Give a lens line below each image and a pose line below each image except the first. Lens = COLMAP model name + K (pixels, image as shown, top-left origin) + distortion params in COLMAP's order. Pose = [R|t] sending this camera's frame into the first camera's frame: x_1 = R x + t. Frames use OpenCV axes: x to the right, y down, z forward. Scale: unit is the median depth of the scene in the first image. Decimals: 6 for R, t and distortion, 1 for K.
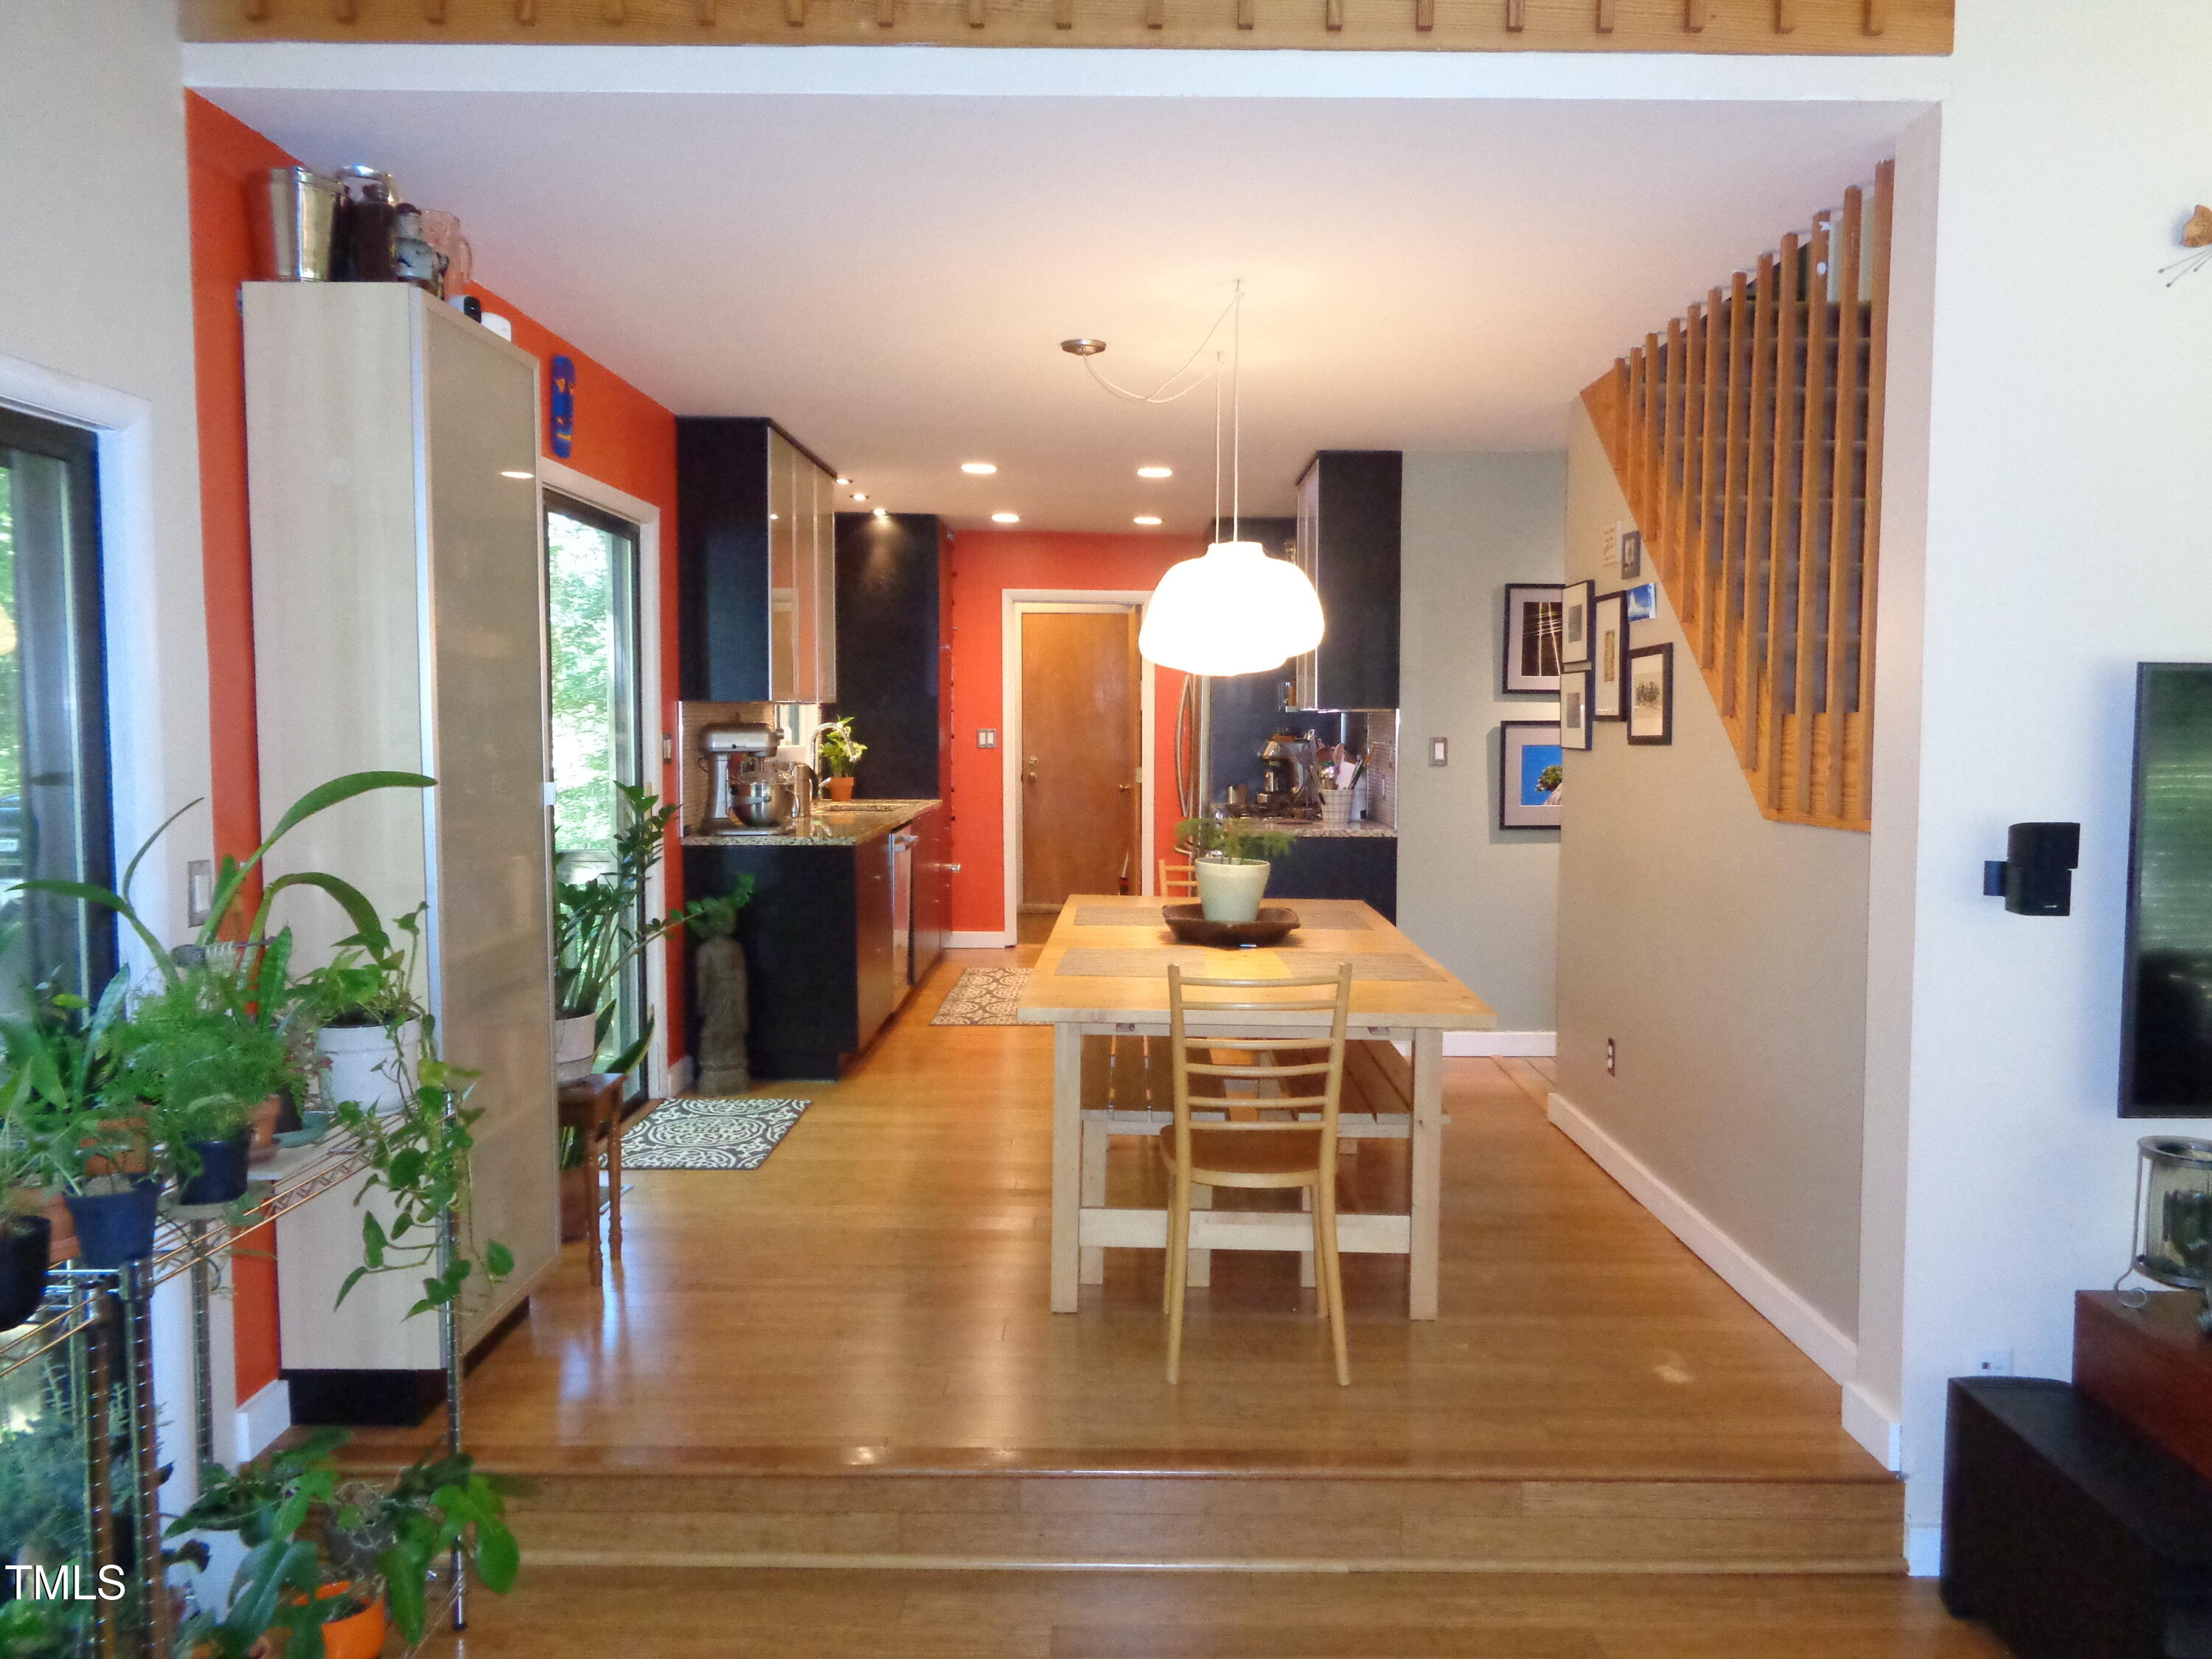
lens RADIAL K [[1651.6, 0, 1112.0], [0, 1651.6, 824.0], [0, 0, 1]] dist [0.001988, 0.003118]
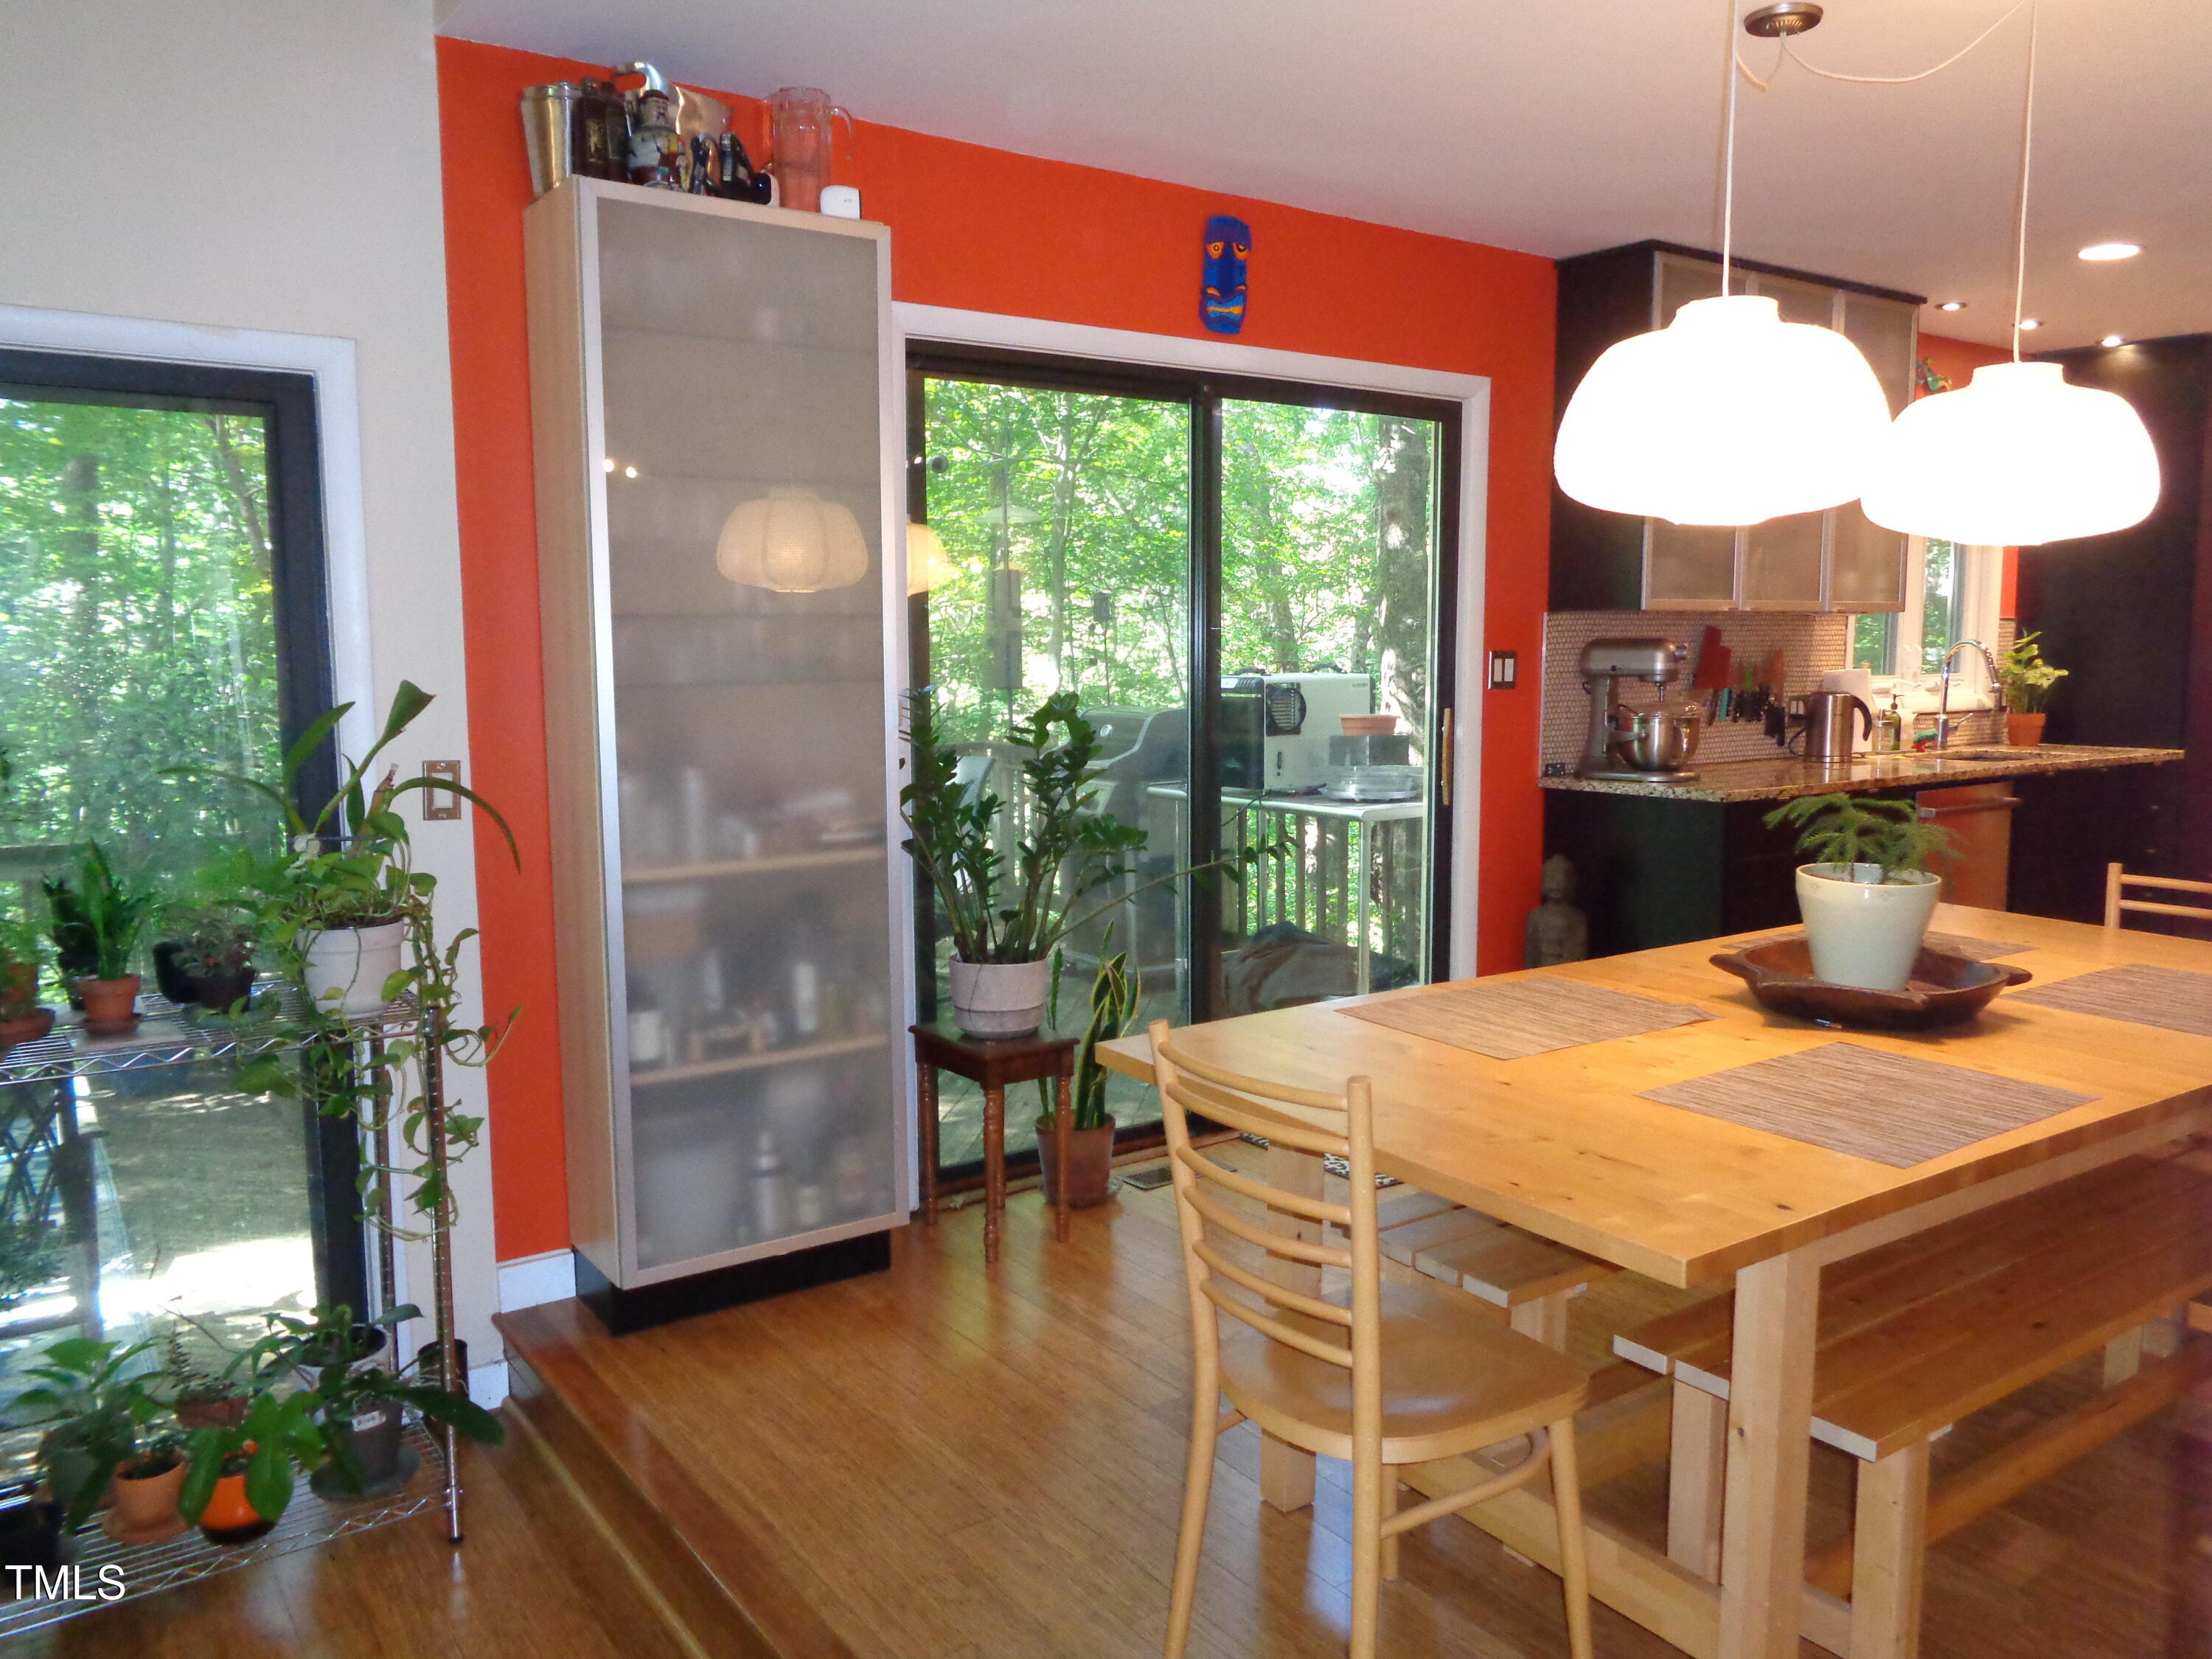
lens RADIAL K [[1651.6, 0, 1124.0], [0, 1651.6, 823.6], [0, 0, 1]] dist [0.001988, 0.003118]
pose [[0.587450, 0.083592, -0.804931, 0.347028], [-0.047580, 0.996498, 0.068762, -0.019661], [0.807860, -0.002095, 0.589370, 0.419520]]
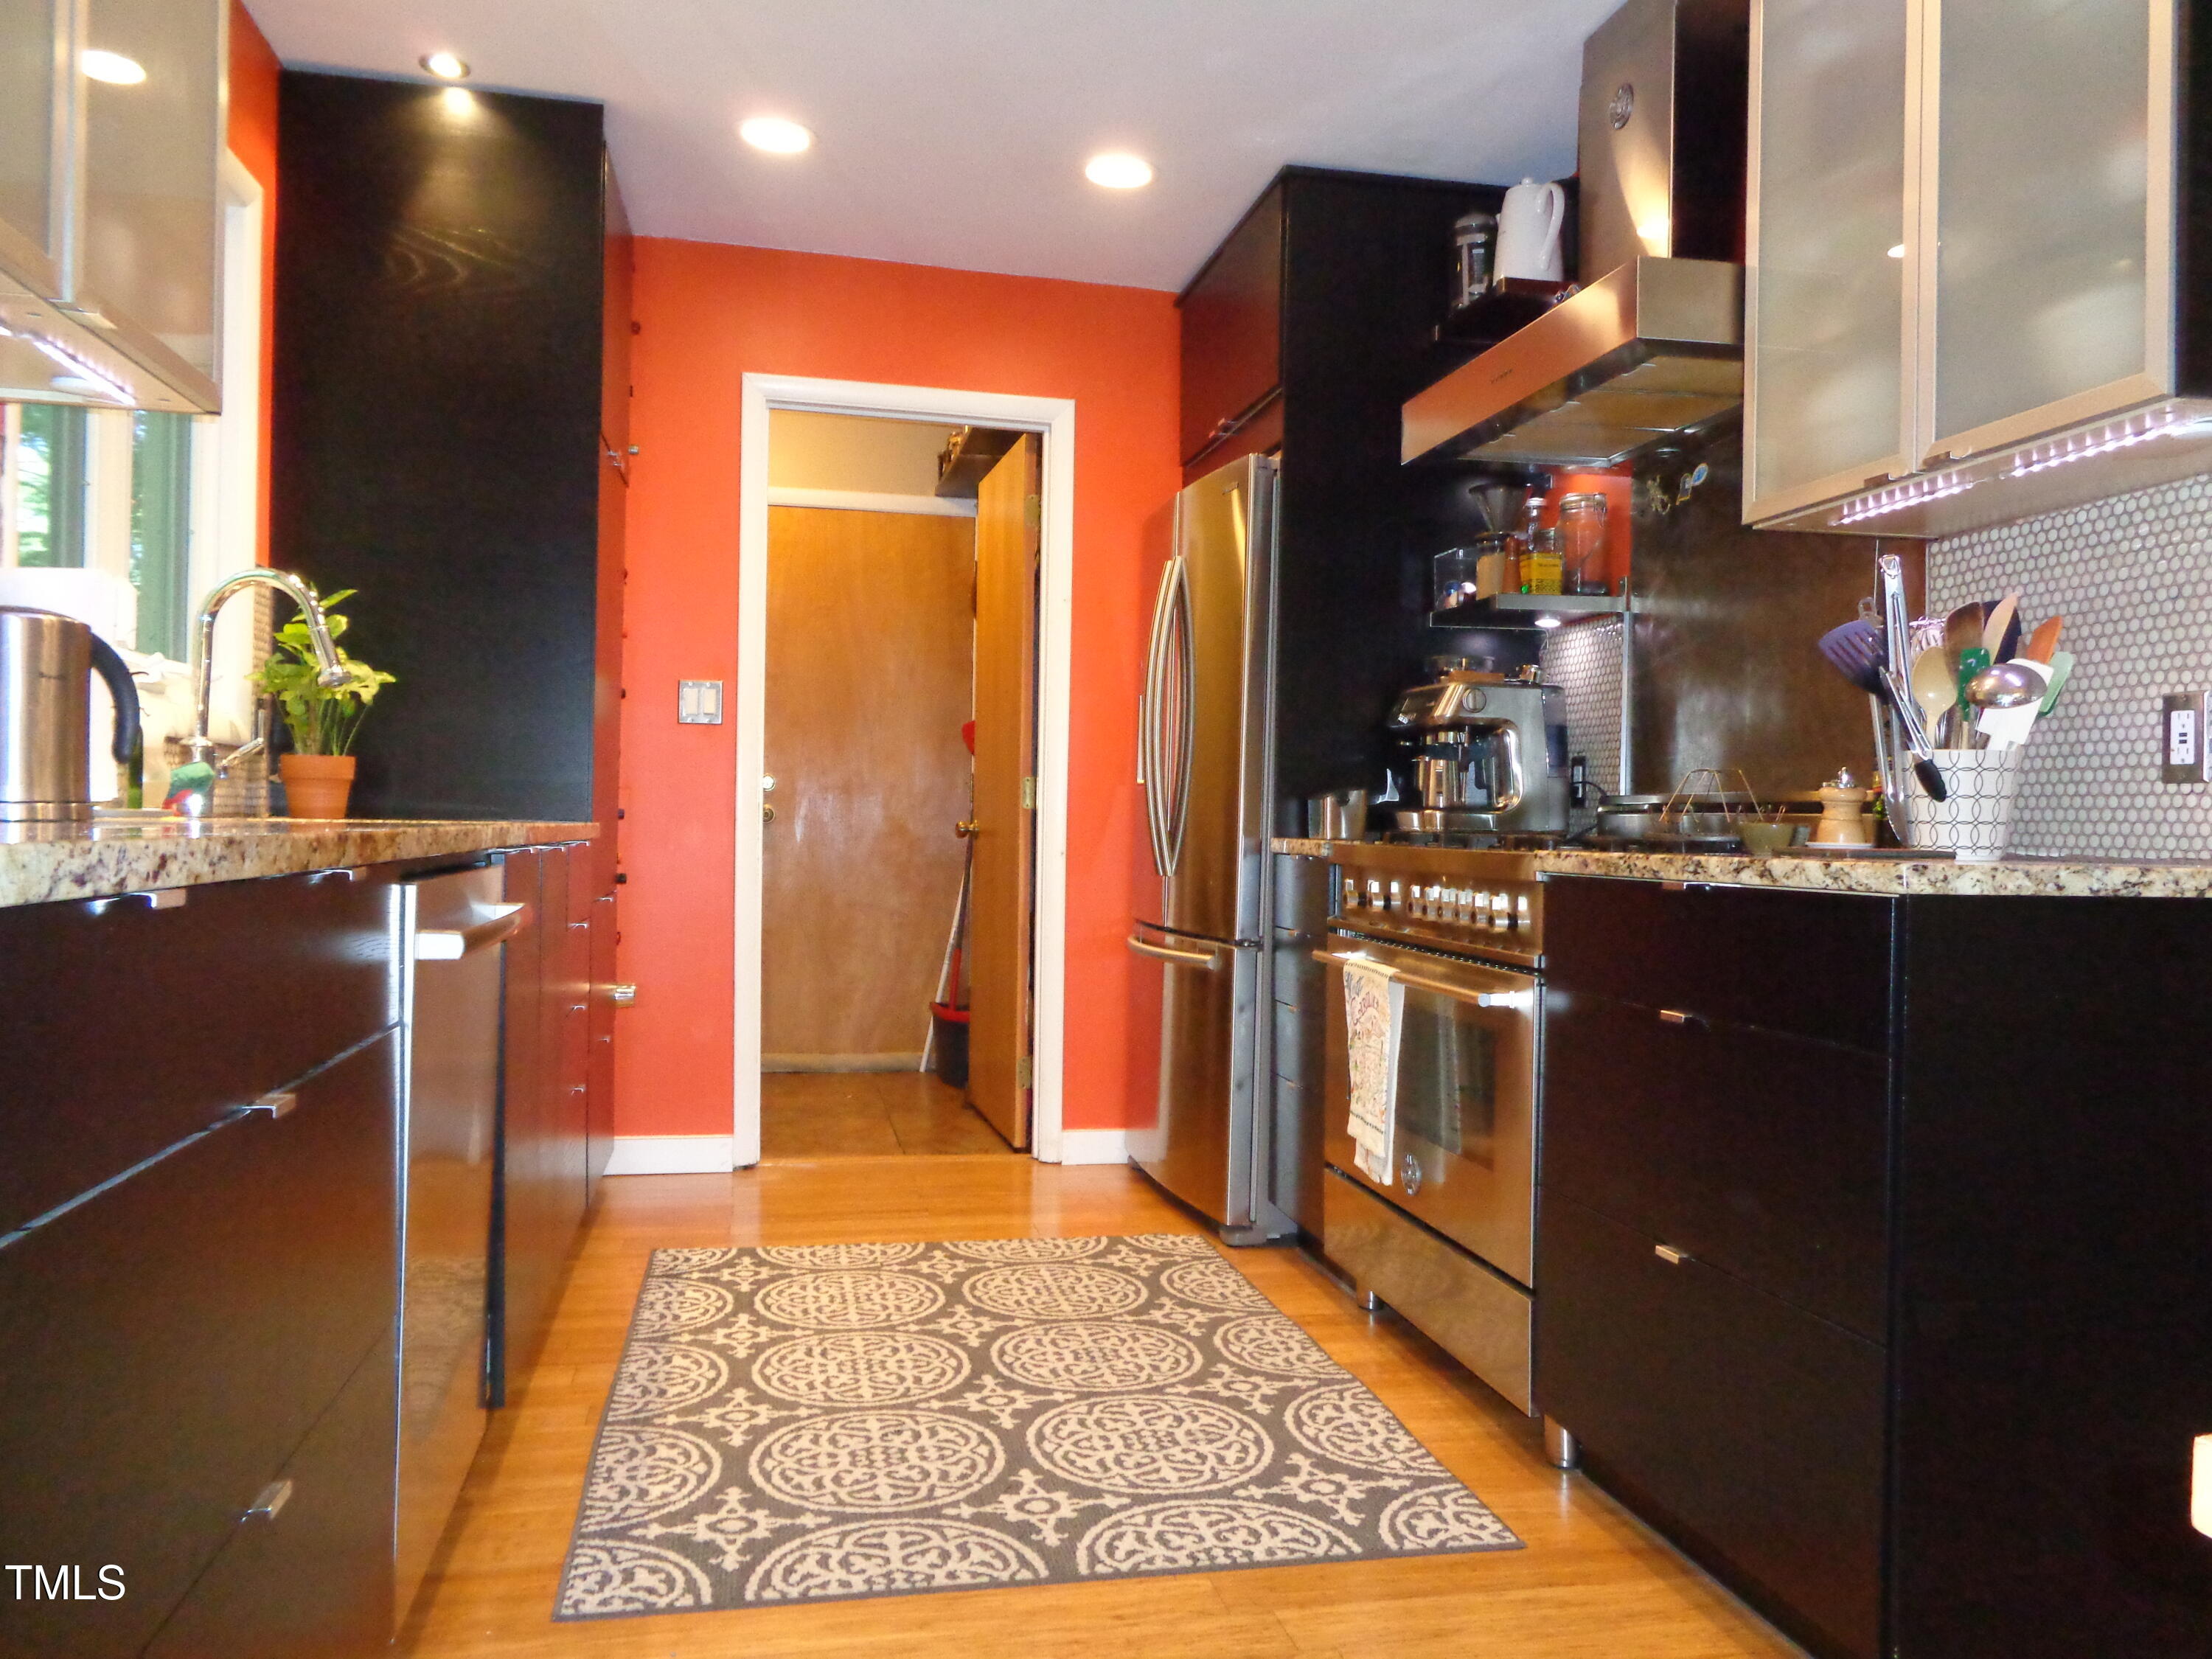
lens RADIAL K [[1651.6, 0, 1116.2], [0, 1651.6, 826.8], [0, 0, 1]] dist [0.001988, 0.003118]
pose [[0.976998, 0.013893, 0.212795, -0.118497], [-0.001374, 0.998265, -0.058866, 0.015976], [-0.213243, 0.057220, 0.975322, 1.054081]]
